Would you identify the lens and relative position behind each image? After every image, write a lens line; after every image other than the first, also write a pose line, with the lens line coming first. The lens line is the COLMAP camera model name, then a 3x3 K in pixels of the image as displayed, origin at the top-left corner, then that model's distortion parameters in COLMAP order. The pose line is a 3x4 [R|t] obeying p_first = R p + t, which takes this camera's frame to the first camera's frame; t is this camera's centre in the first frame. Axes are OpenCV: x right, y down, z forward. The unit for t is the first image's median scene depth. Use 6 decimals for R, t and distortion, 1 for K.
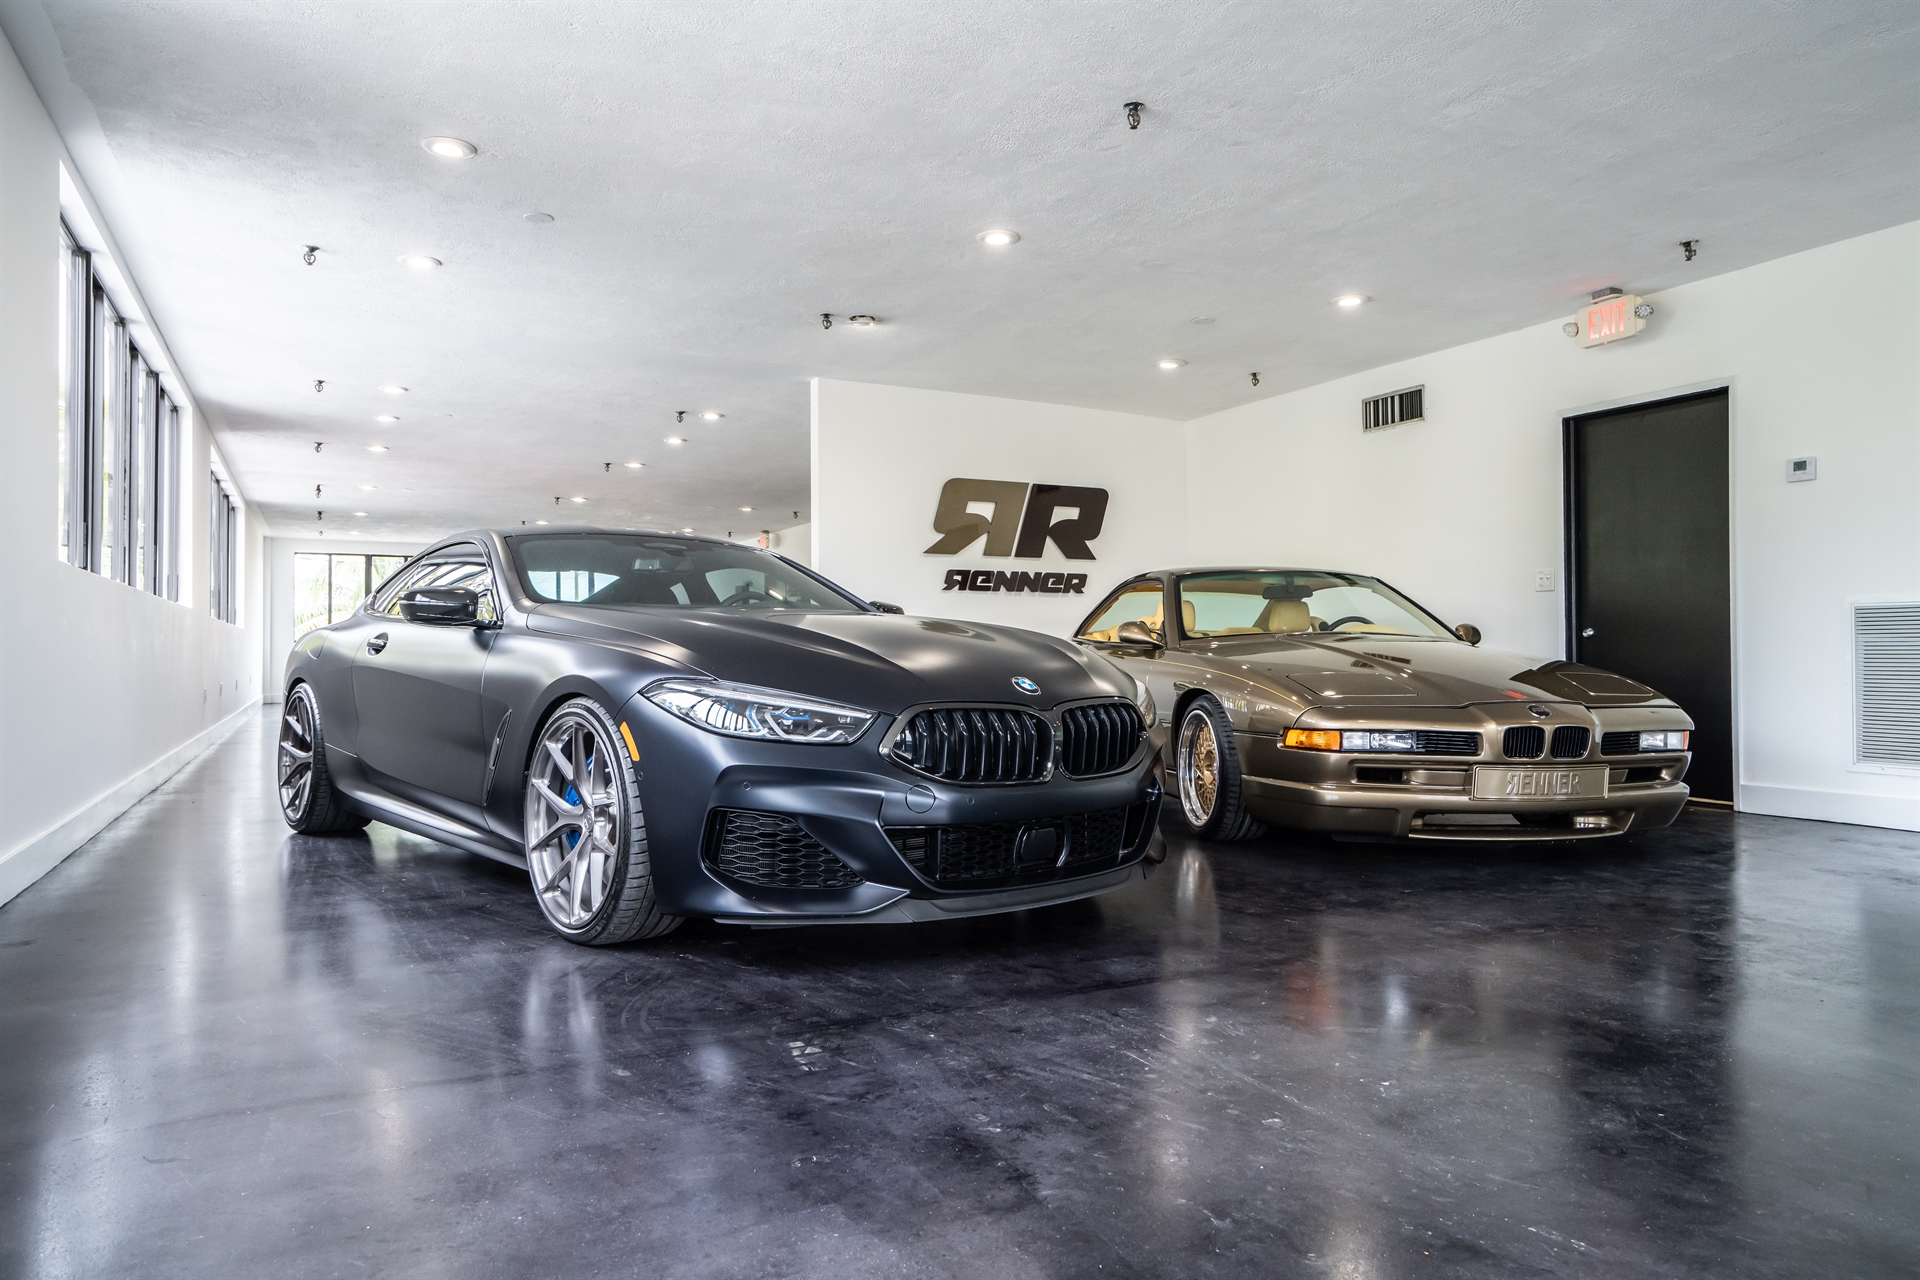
lens RADIAL K [[1274.8, 0, 959.1], [0, 1274.8, 637.7], [0, 0, 1]] dist [-0.002677, -0.000643]
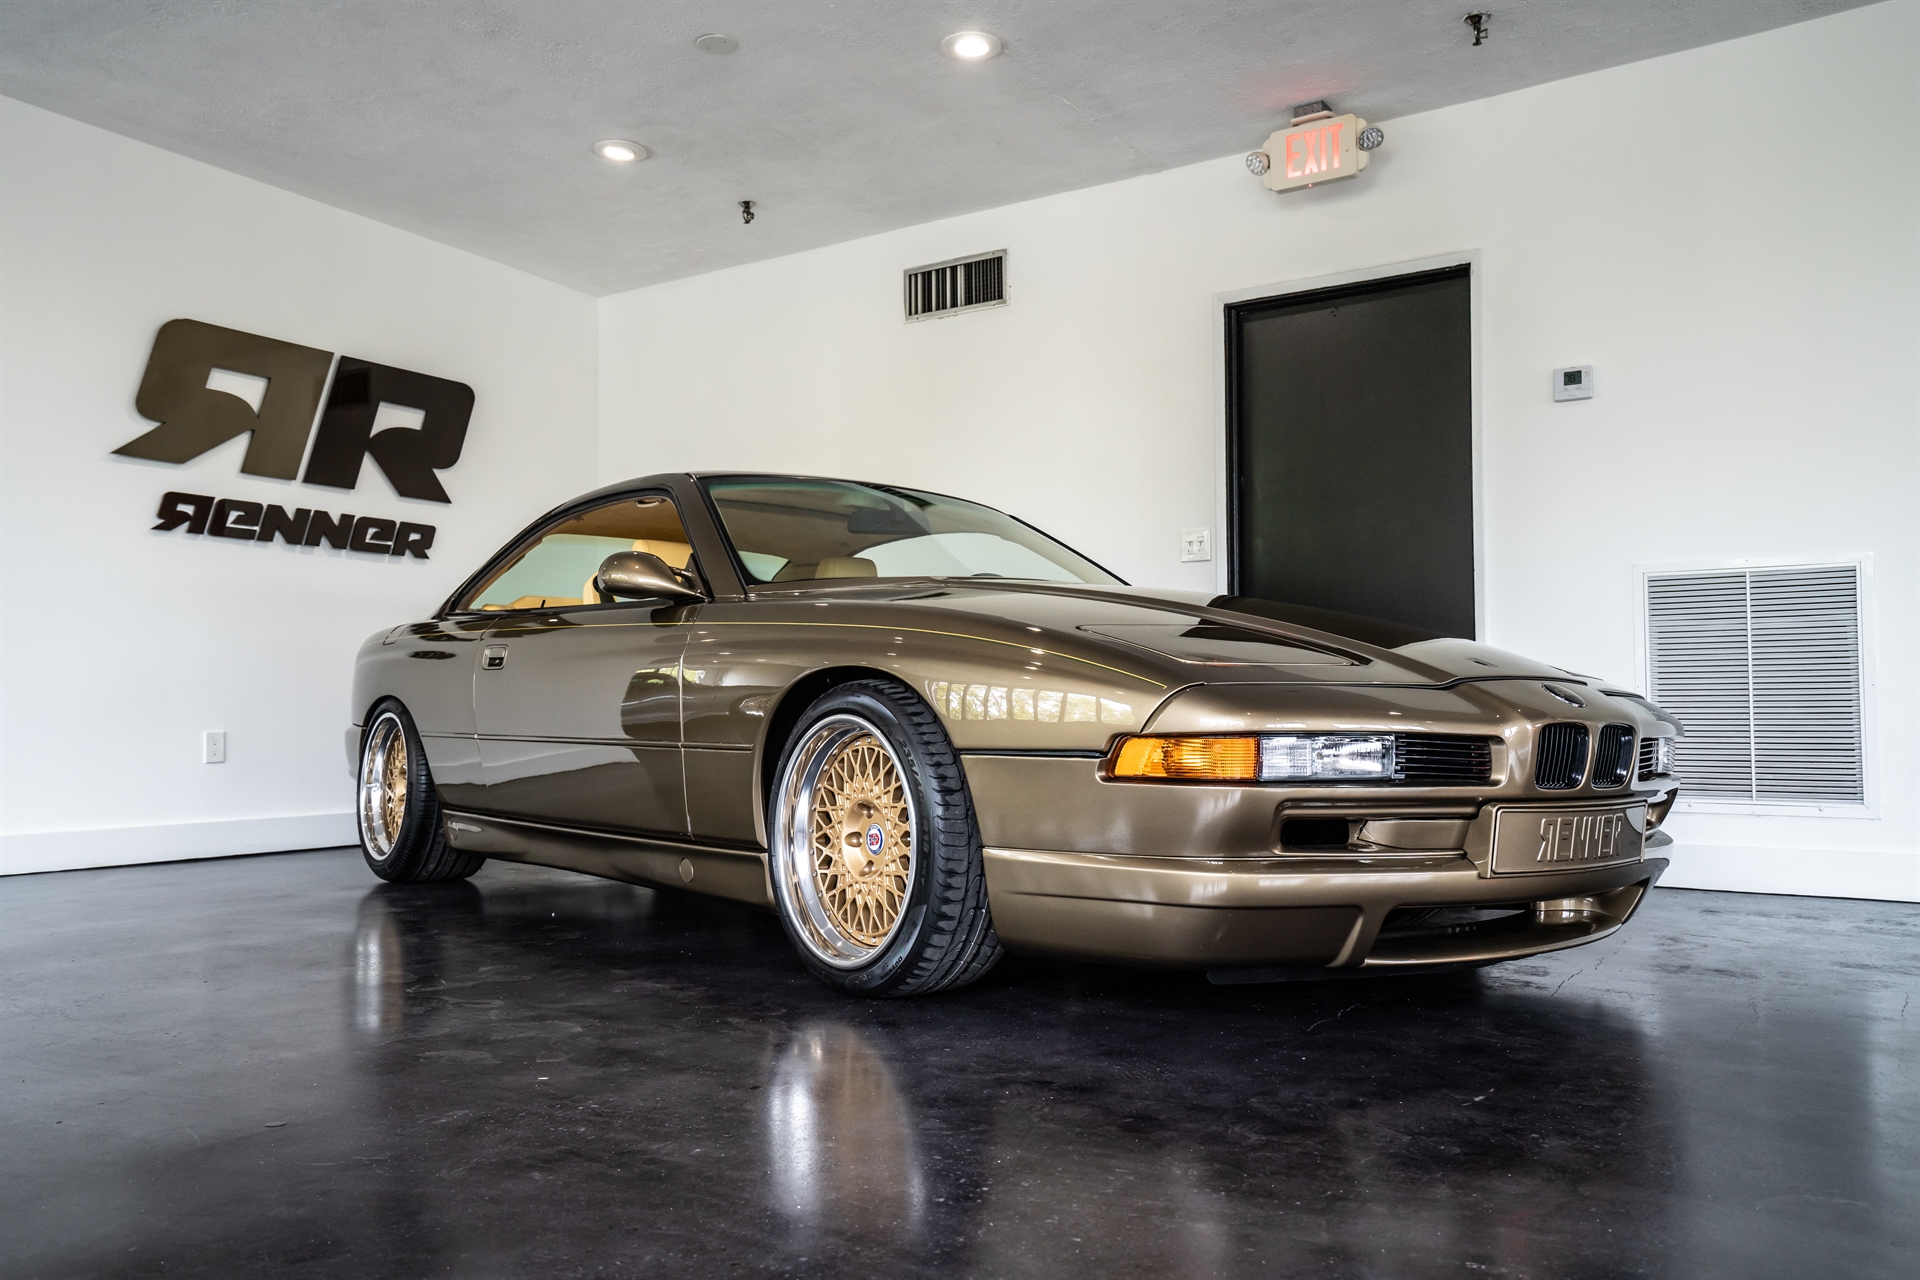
lens RADIAL K [[1472.0, 0, 955.1], [0, 1472.0, 640.0], [0, 0, 1]] dist [0.023915, 0.008814]
pose [[0.871002, 0.026127, 0.490584, -0.025046], [-0.004195, 0.998944, -0.045752, 0.035885], [-0.491261, 0.037792, 0.870192, 0.341316]]
